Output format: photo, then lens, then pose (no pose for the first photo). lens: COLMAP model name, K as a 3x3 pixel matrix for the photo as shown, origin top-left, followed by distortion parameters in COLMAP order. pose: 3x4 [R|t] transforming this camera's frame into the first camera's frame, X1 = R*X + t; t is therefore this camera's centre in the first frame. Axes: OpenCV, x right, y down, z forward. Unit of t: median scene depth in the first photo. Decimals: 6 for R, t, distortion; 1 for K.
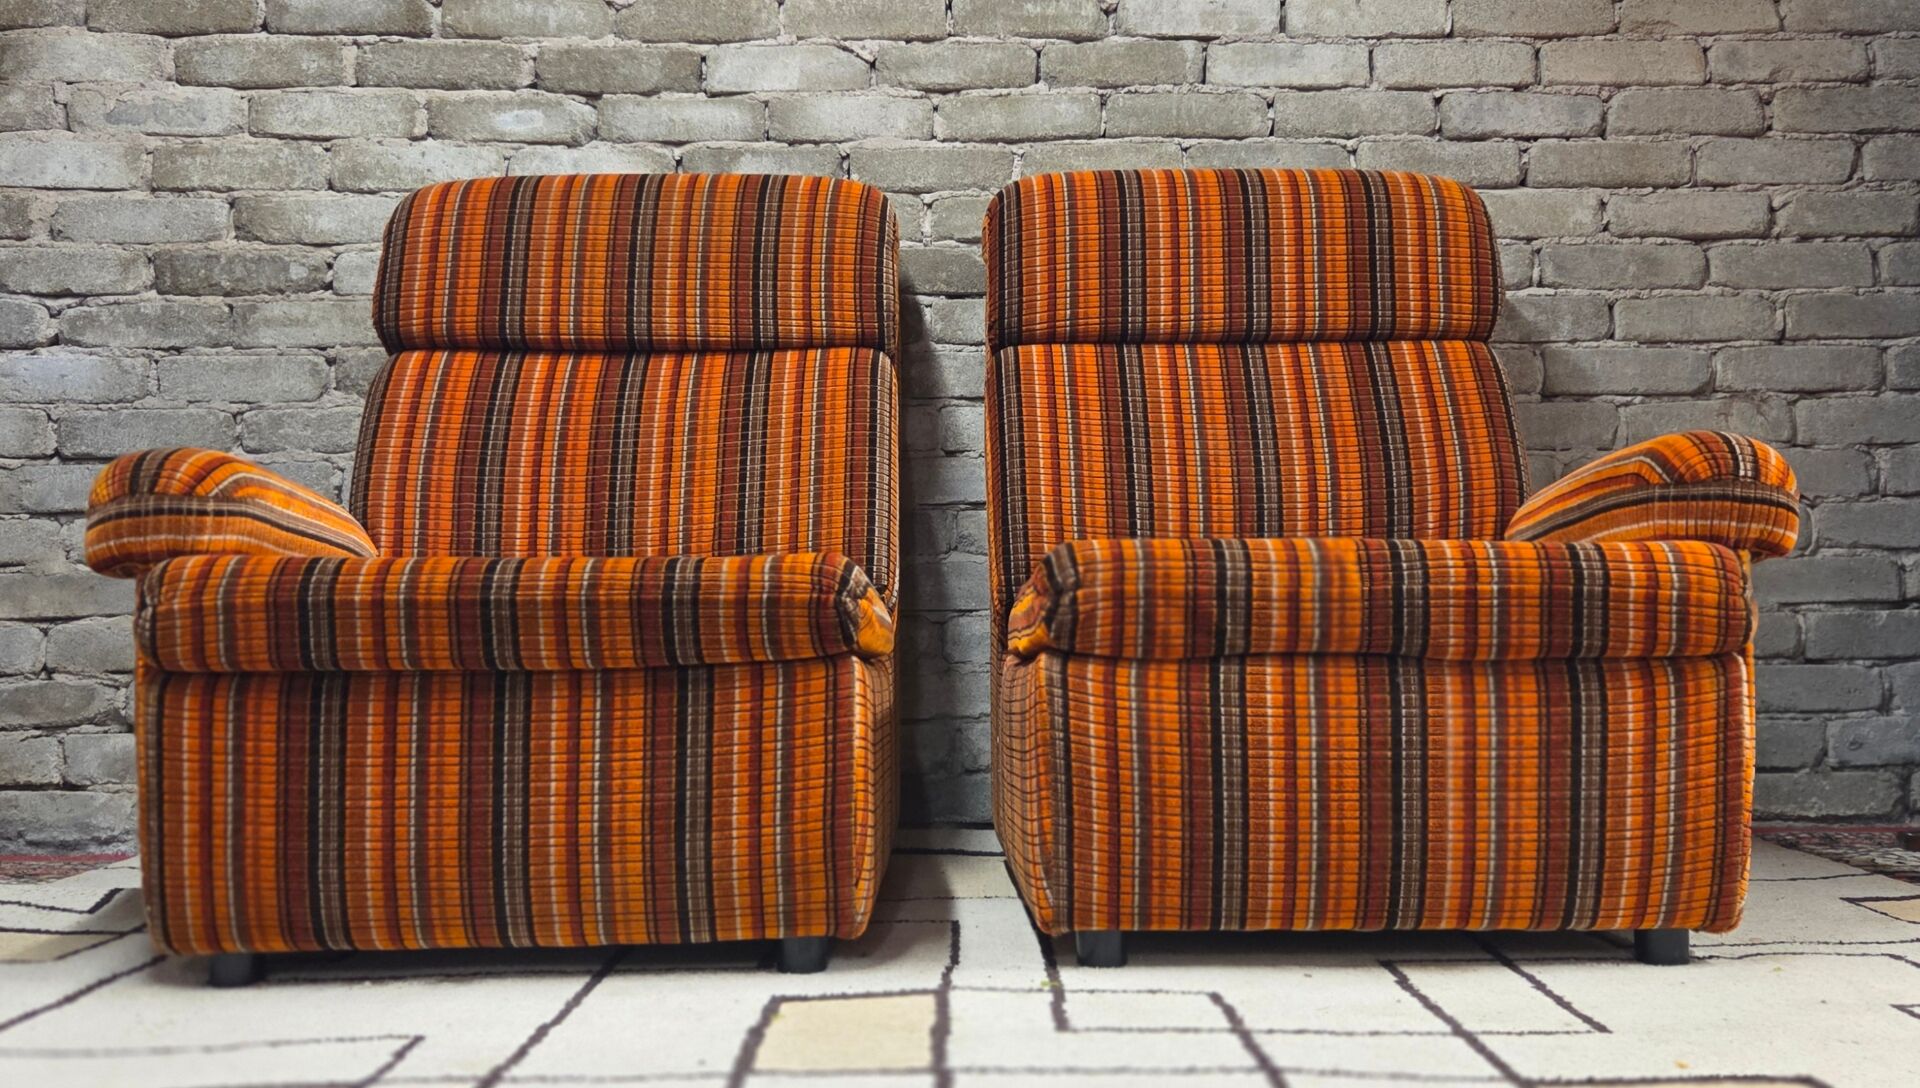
lens RADIAL K [[1734.2, 0, 952.6], [0, 1734.2, 508.9], [0, 0, 1]] dist [0.061027, -0.040820]
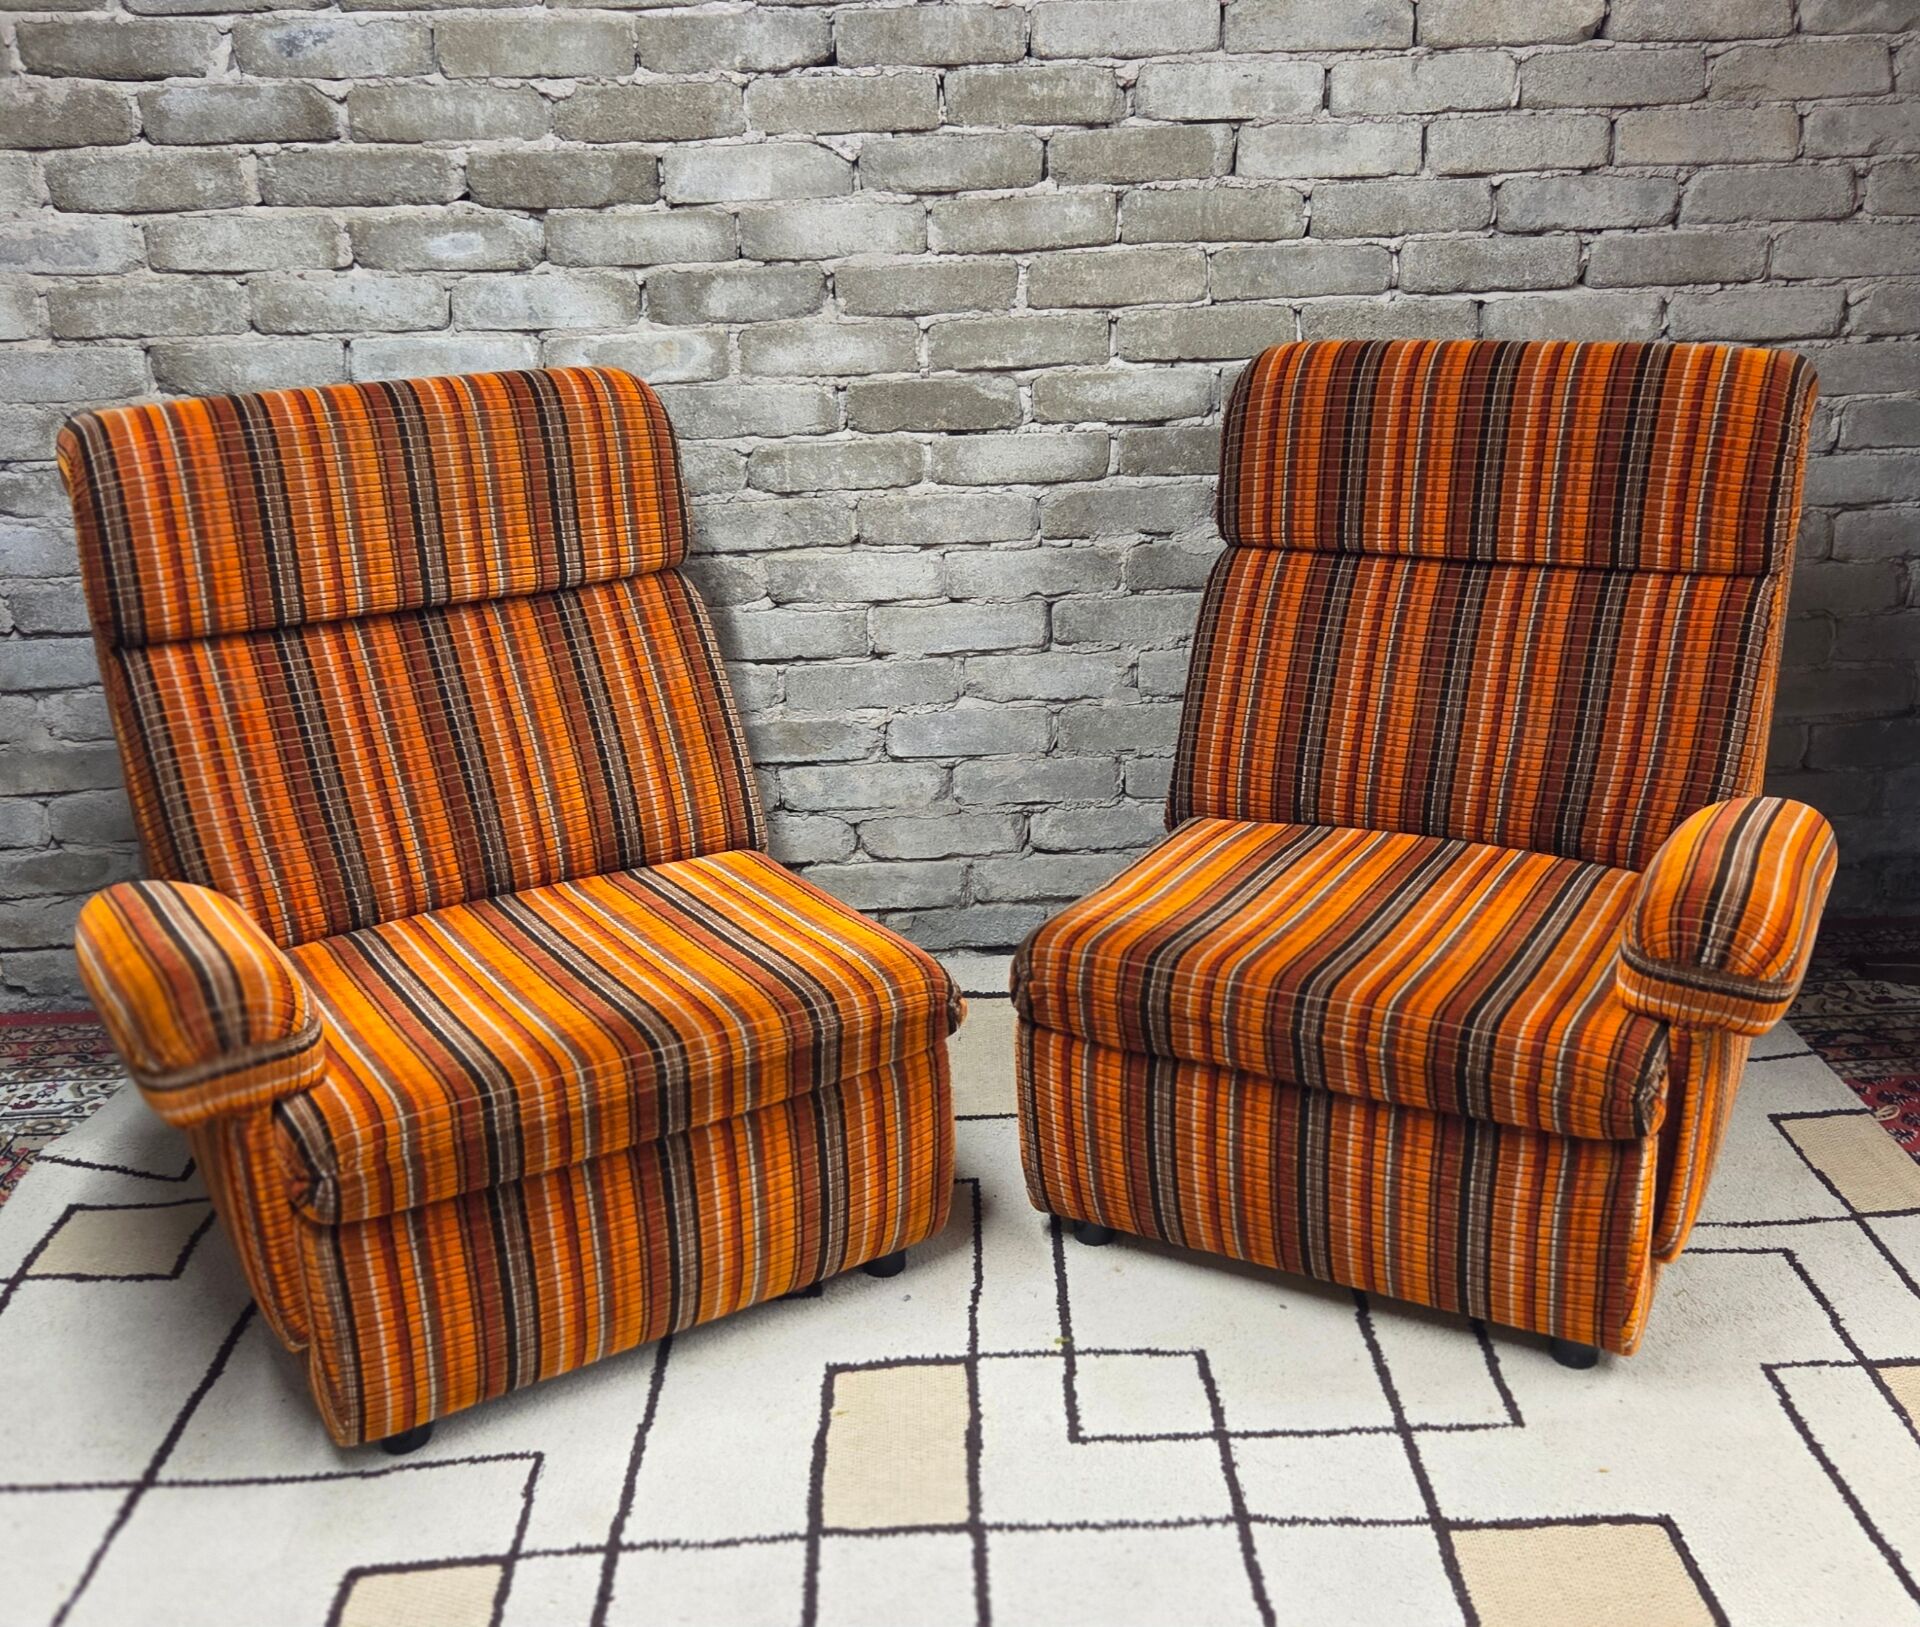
lens RADIAL K [[1935.5, 0, 1007.3], [0, 1935.5, 847.7], [0, 0, 1]] dist [0.046184, 0.000000]
pose [[0.999331, -0.026411, 0.025319, -0.003641], [0.013752, 0.912429, 0.409004, -0.345501], [-0.033903, -0.408382, 0.912181, -0.032166]]
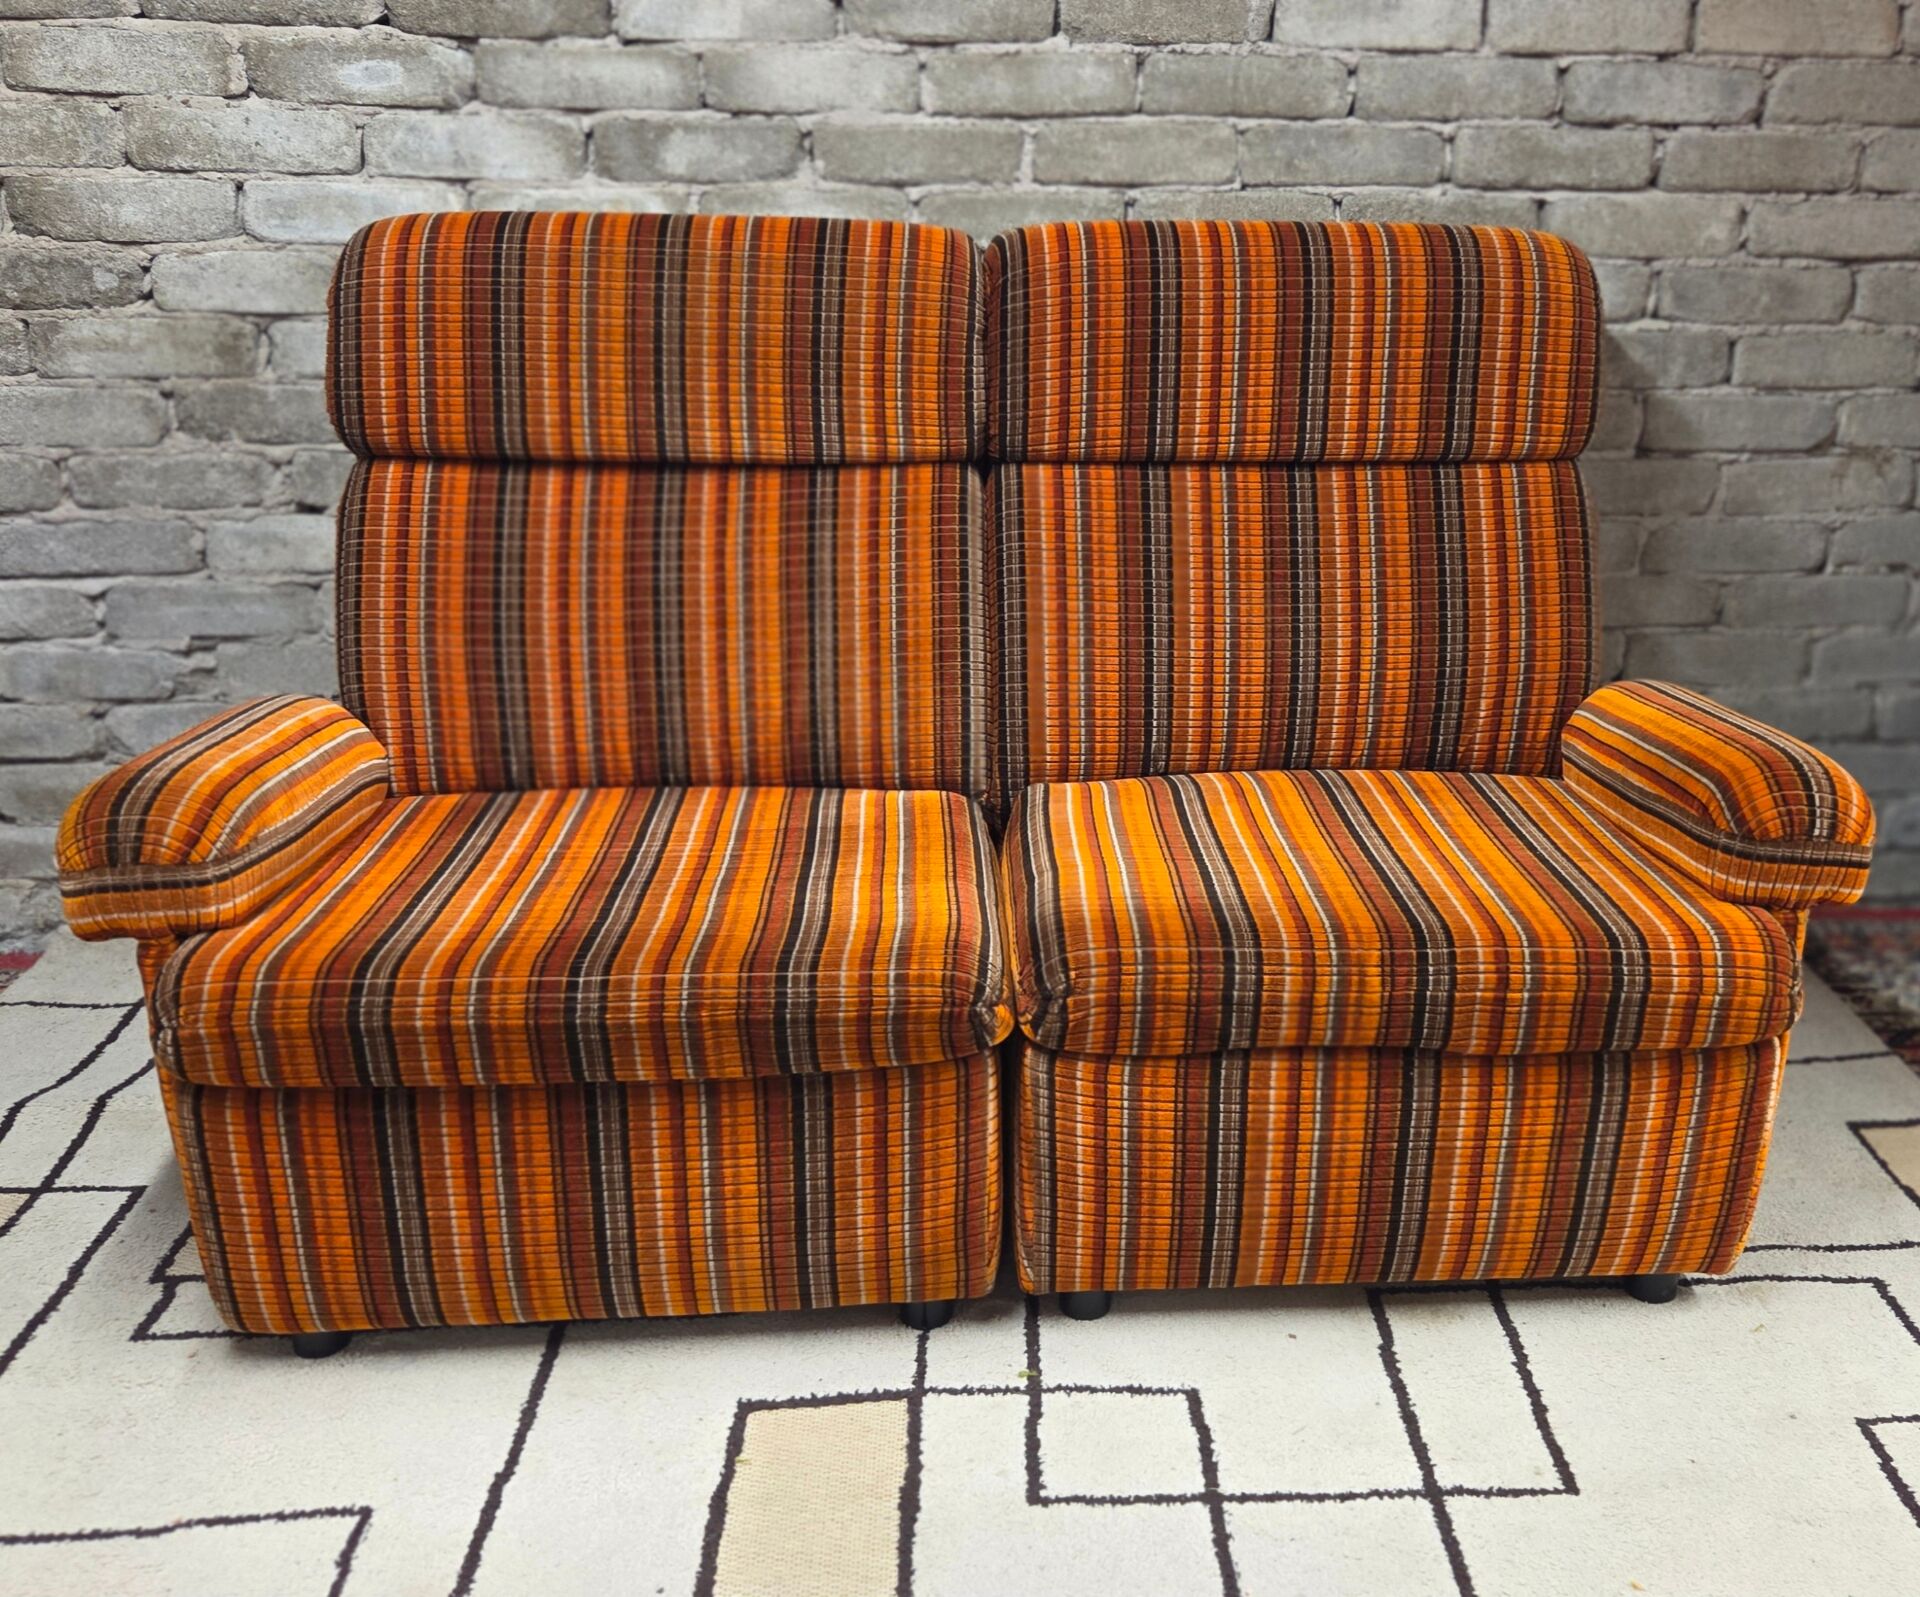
lens RADIAL K [[1906.5, 0, 1106.6], [0, 1906.5, 807.8], [0, 0, 1]] dist [0.032812, 0.000000]
pose [[0.997808, 0.004469, 0.066024, 0.017142], [-0.030016, 0.919737, 0.391387, -0.267929], [-0.058975, -0.392511, 0.917855, 0.087873]]
